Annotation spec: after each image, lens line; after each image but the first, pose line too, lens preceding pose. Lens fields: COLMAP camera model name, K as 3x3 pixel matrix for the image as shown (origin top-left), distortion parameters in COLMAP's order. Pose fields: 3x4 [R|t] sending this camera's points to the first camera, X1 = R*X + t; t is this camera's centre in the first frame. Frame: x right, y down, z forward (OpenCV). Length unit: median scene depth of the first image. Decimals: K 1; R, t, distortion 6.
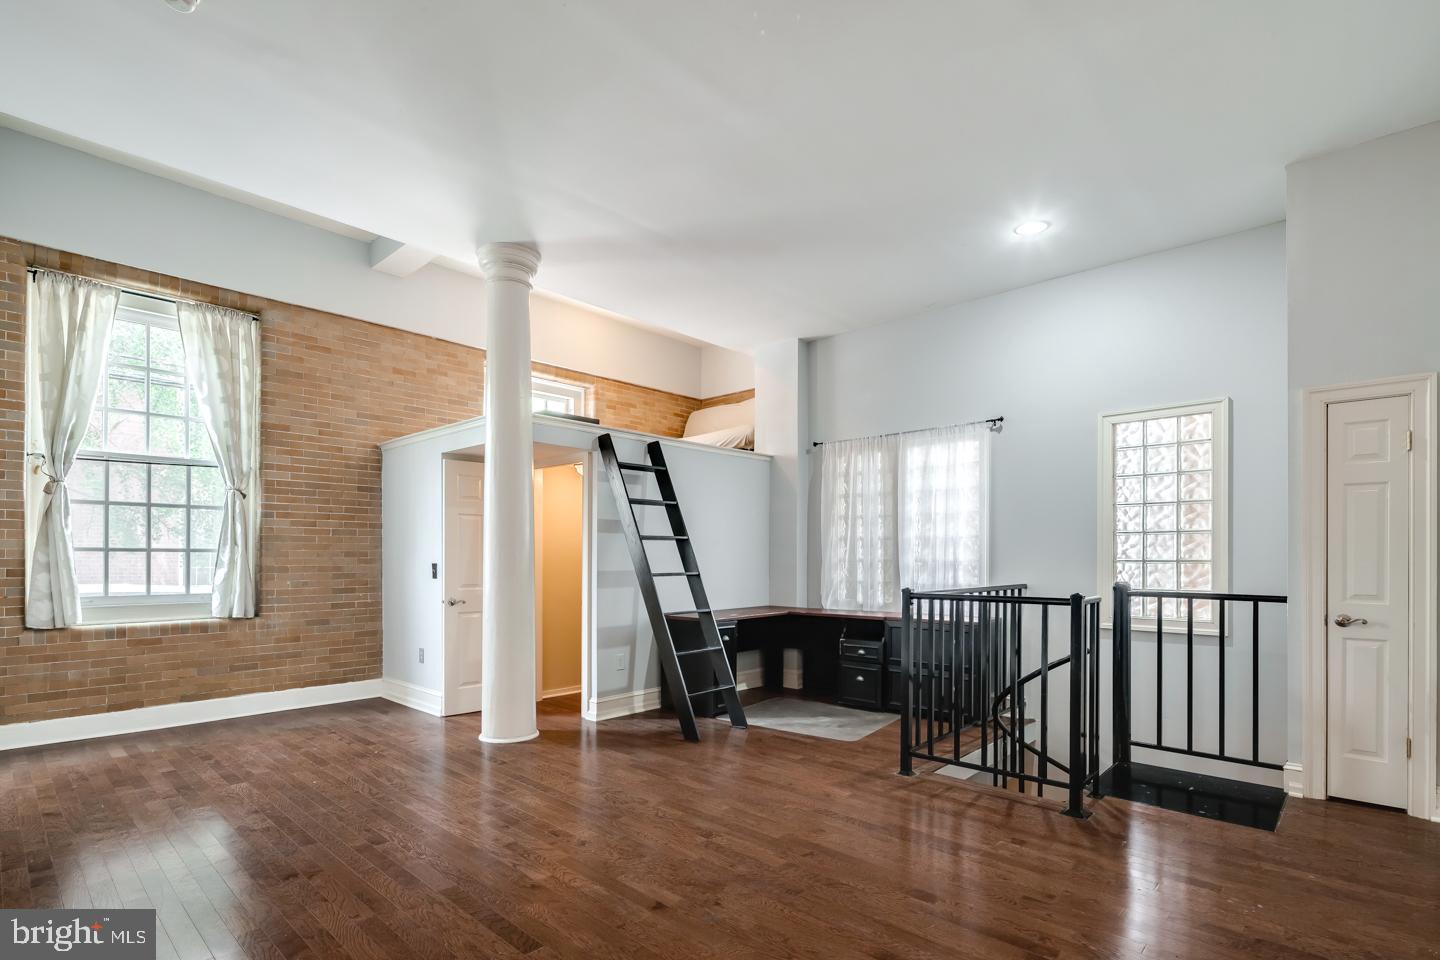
lens RADIAL K [[697.9, 0, 714.4], [0, 697.9, 555.1], [0, 0, 1]] dist [0.001233, -0.000124]
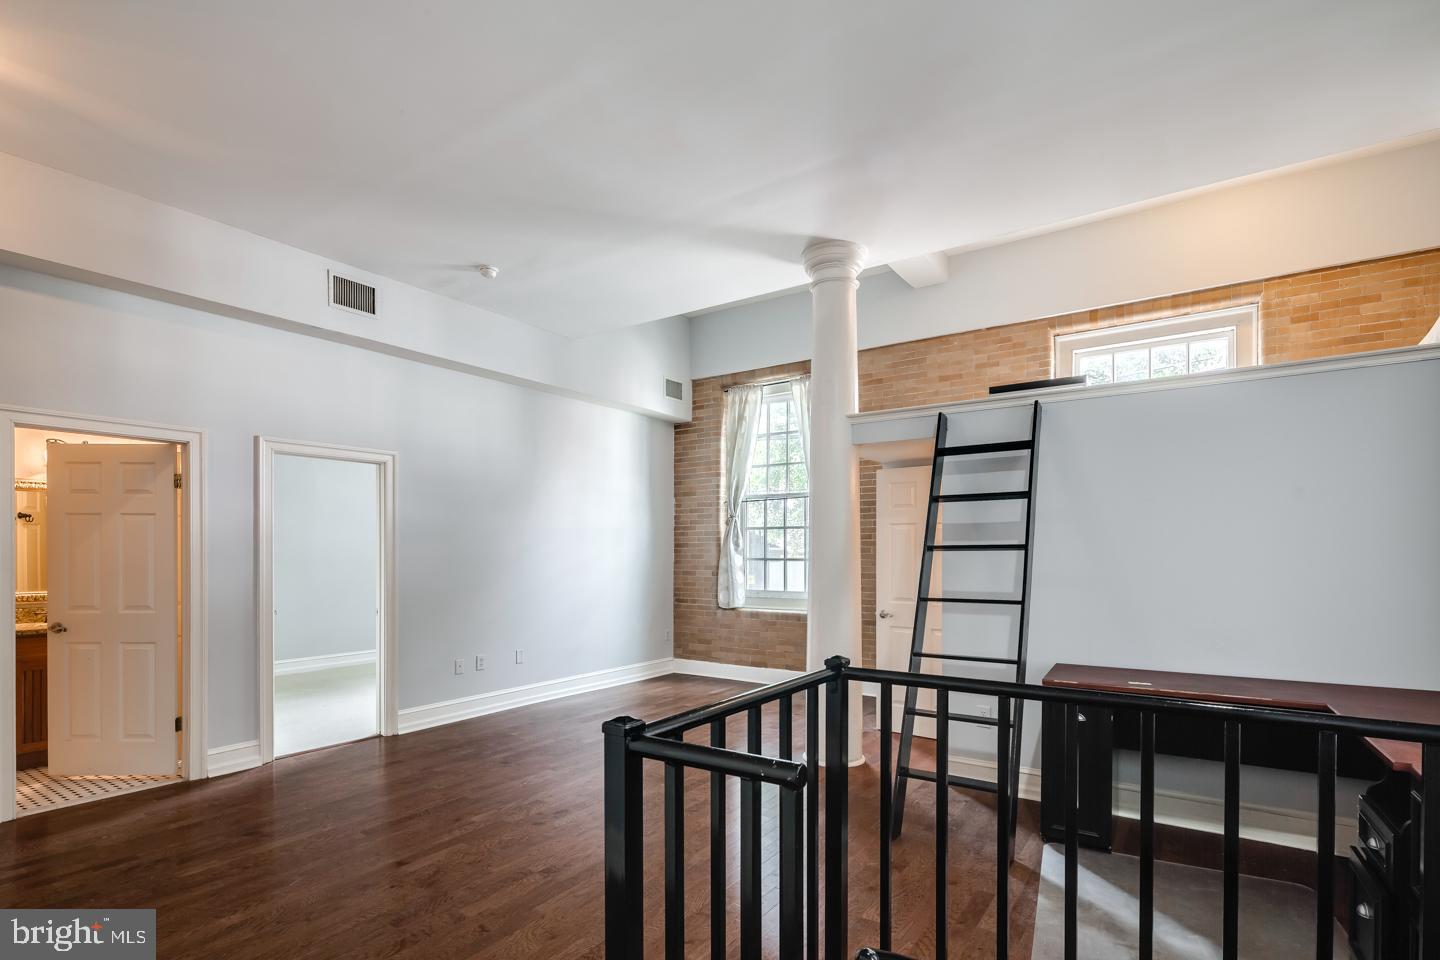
lens RADIAL K [[697.9, 0, 714.4], [0, 697.9, 555.1], [0, 0, 1]] dist [0.001233, -0.000124]
pose [[0.141956, 0.003954, -0.989865, 0.459553], [0.002759, 0.999987, 0.004390, -0.018137], [0.989869, -0.003354, 0.141943, 0.516965]]
